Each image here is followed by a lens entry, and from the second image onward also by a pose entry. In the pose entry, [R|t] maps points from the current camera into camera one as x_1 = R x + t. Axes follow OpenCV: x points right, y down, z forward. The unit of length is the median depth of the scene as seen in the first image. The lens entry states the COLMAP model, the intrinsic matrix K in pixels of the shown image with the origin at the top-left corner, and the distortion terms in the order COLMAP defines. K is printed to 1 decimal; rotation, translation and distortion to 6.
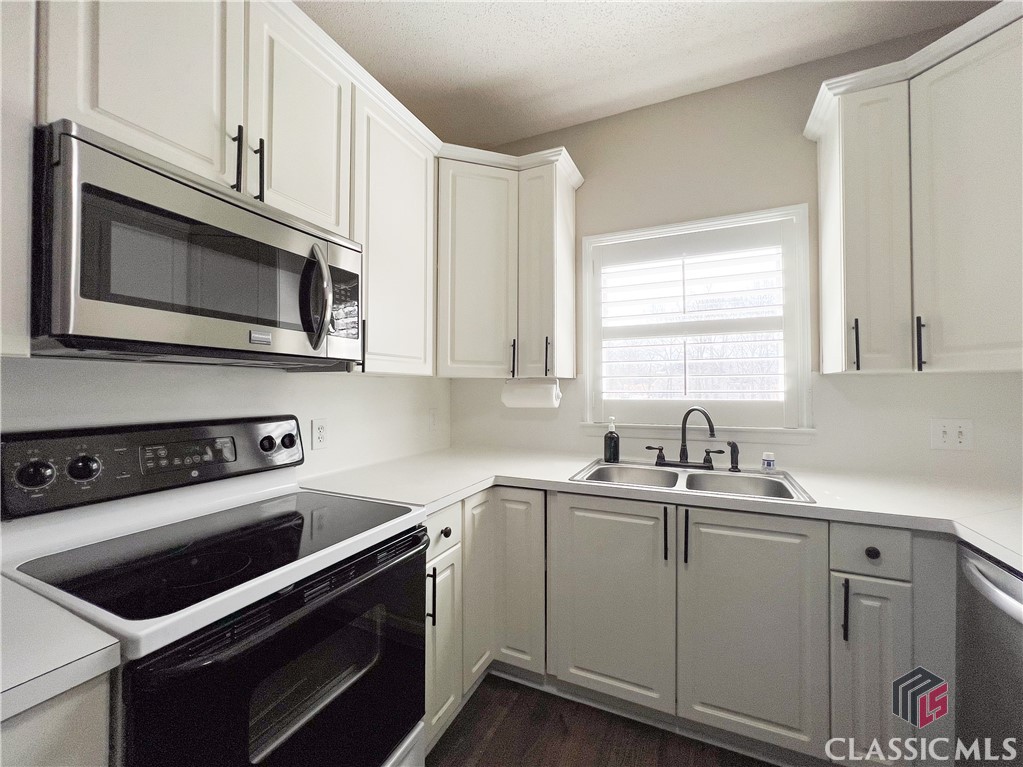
lens RADIAL K [[419.4, 0, 509.0], [0, 419.4, 382.9], [0, 0, 1]] dist [-0.028017, 0.014329]
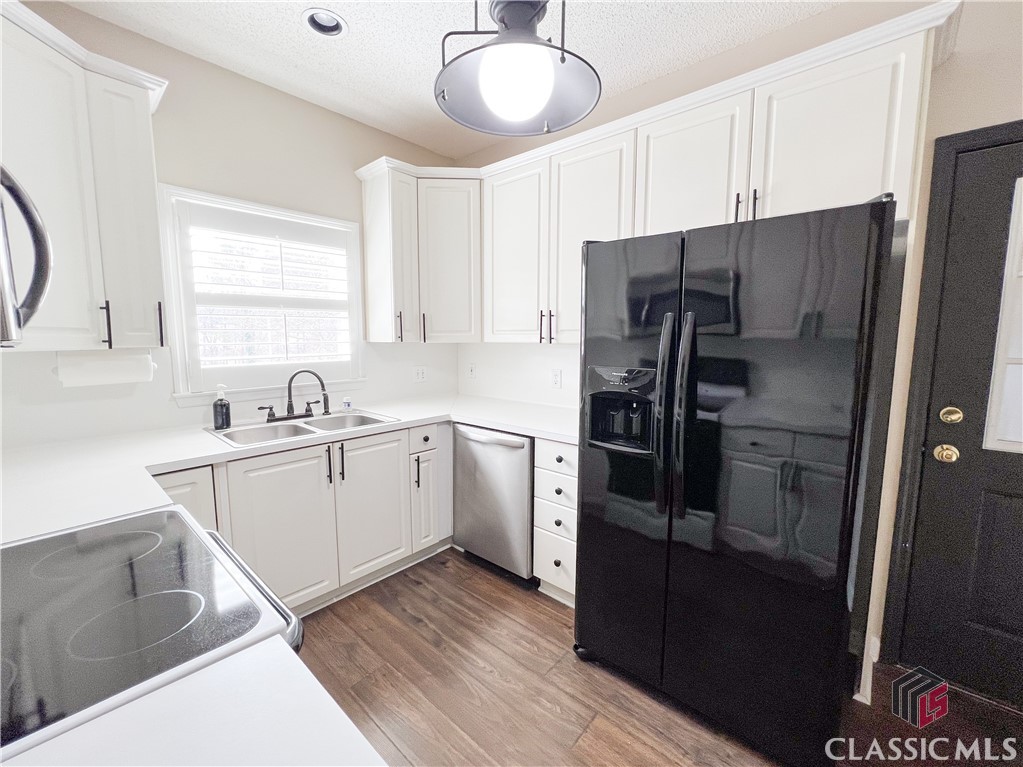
lens RADIAL K [[419.4, 0, 509.0], [0, 419.4, 382.9], [0, 0, 1]] dist [-0.028017, 0.014329]
pose [[0.303365, -0.104615, 0.947114, -0.543990], [-0.010046, 0.993549, 0.112962, -0.047940], [-0.952821, -0.043783, 0.300357, 0.036323]]
